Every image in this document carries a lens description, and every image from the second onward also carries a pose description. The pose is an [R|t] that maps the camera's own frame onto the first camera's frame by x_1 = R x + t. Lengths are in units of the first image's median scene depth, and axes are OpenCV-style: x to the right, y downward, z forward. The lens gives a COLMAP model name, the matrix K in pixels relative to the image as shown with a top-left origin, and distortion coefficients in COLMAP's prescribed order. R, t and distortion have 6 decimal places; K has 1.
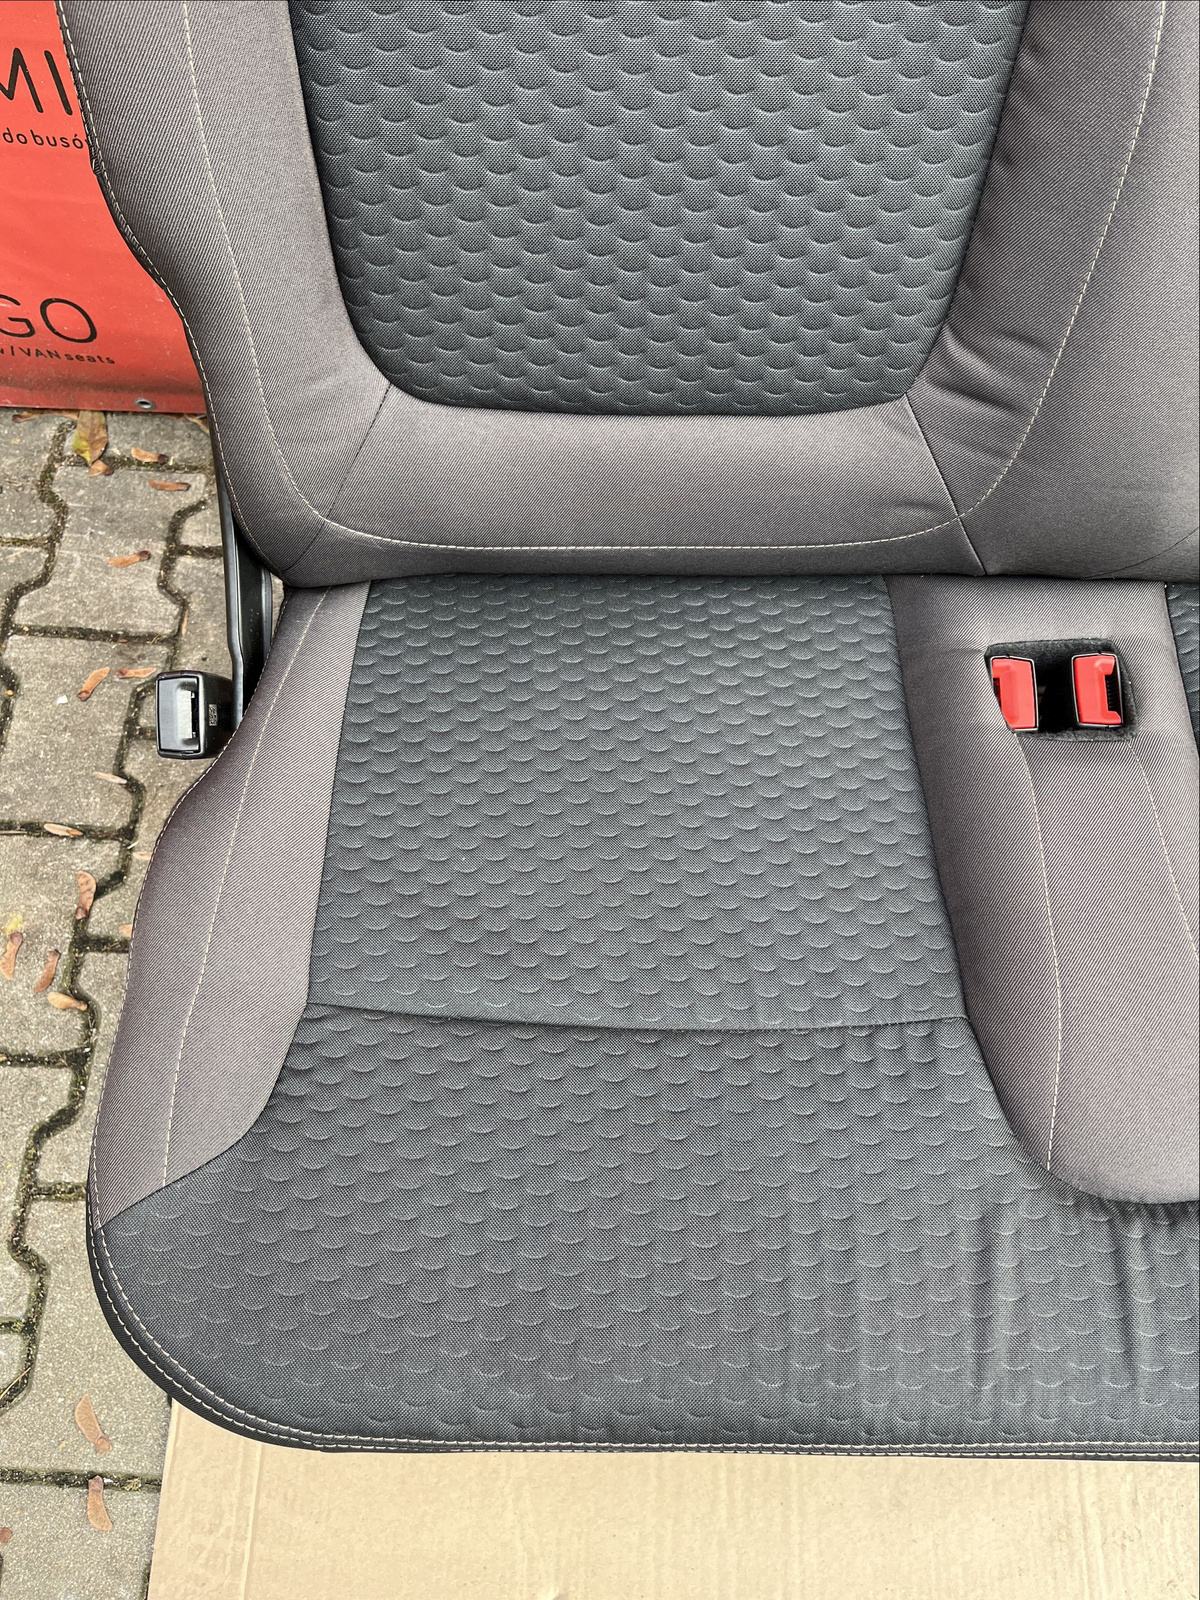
lens RADIAL K [[1216.6, 0, 562.9], [0, 1216.6, 802.6], [0, 0, 1]] dist [0.057896, -0.075240]
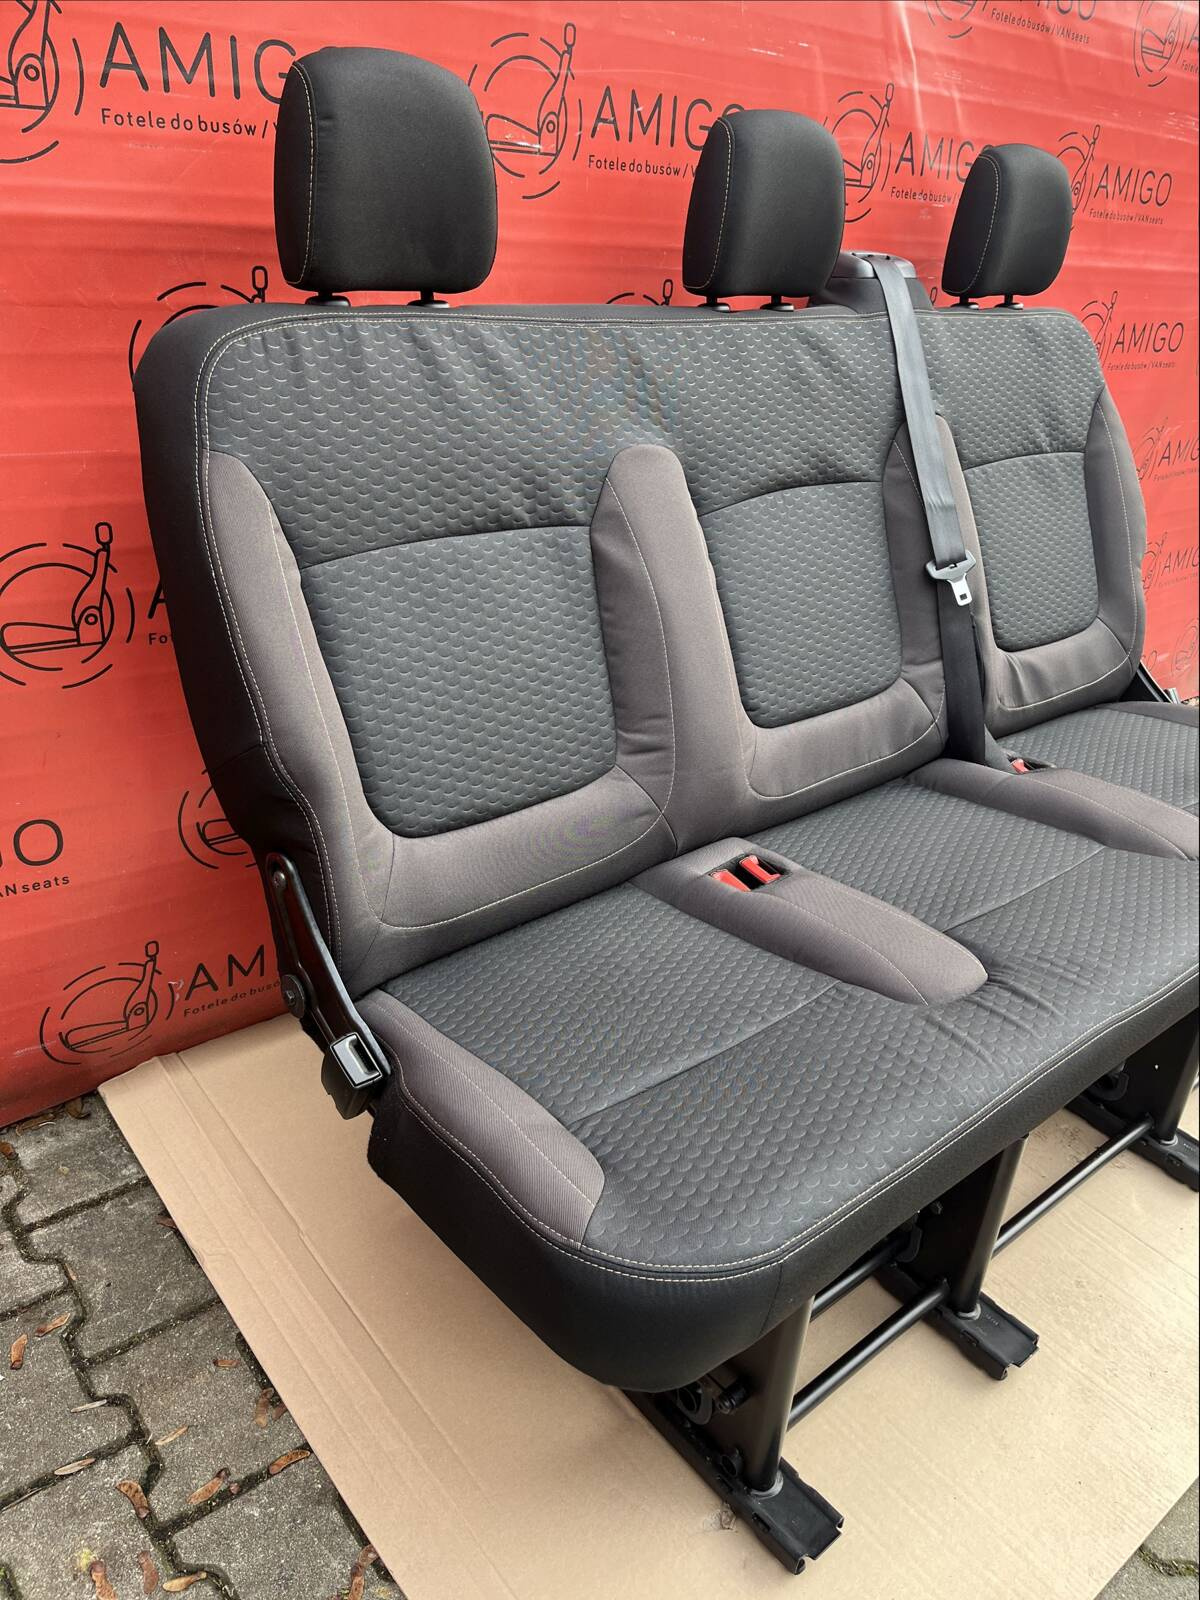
lens RADIAL K [[1189.1, 0, 594.1], [0, 1189.1, 792.7], [0, 0, 1]] dist [0.053608, -0.074210]
pose [[0.758724, -0.265572, 0.594820, -0.551951], [0.568657, 0.715438, -0.405928, 0.283598], [-0.317753, 0.646236, 0.693839, -0.185873]]
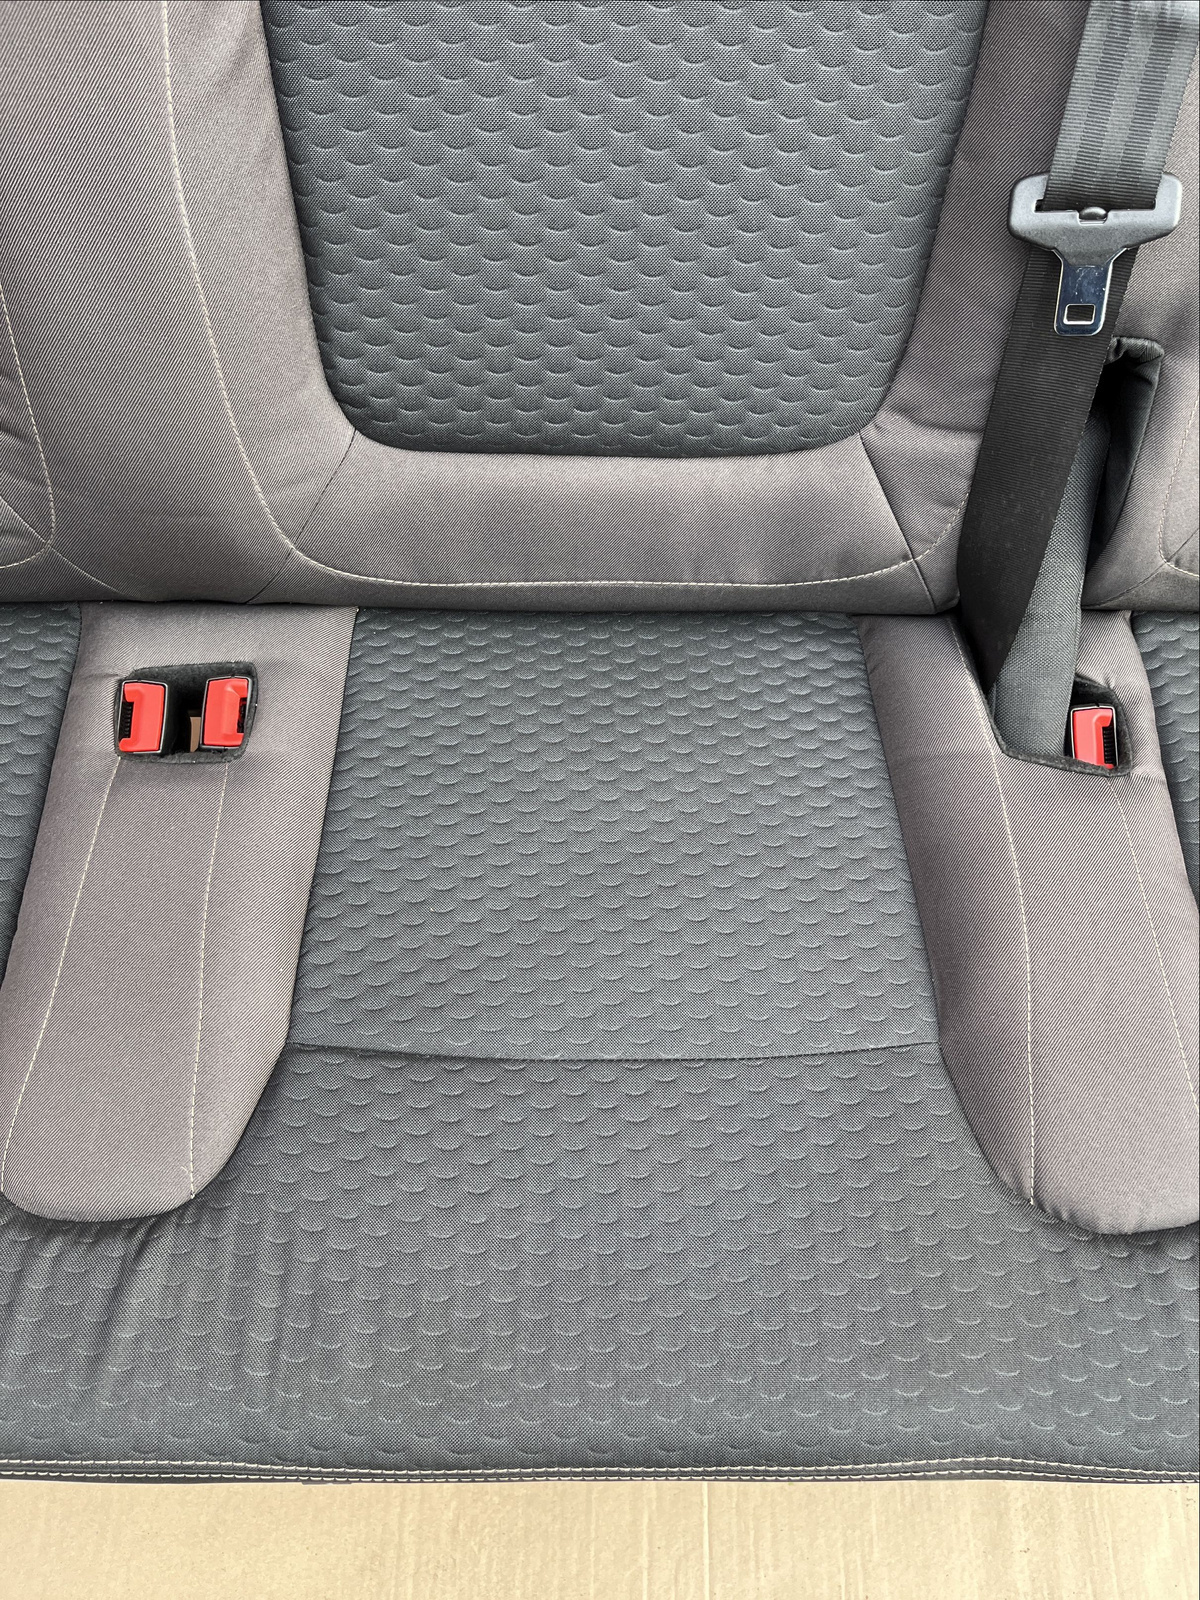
lens RADIAL K [[1189.1, 0, 594.1], [0, 1189.1, 792.7], [0, 0, 1]] dist [0.053608, -0.074210]
pose [[0.999931, -0.011611, 0.001649, 0.490151], [0.011660, 0.999374, -0.033409, 0.007091], [-0.001260, 0.033426, 0.999440, 0.009179]]
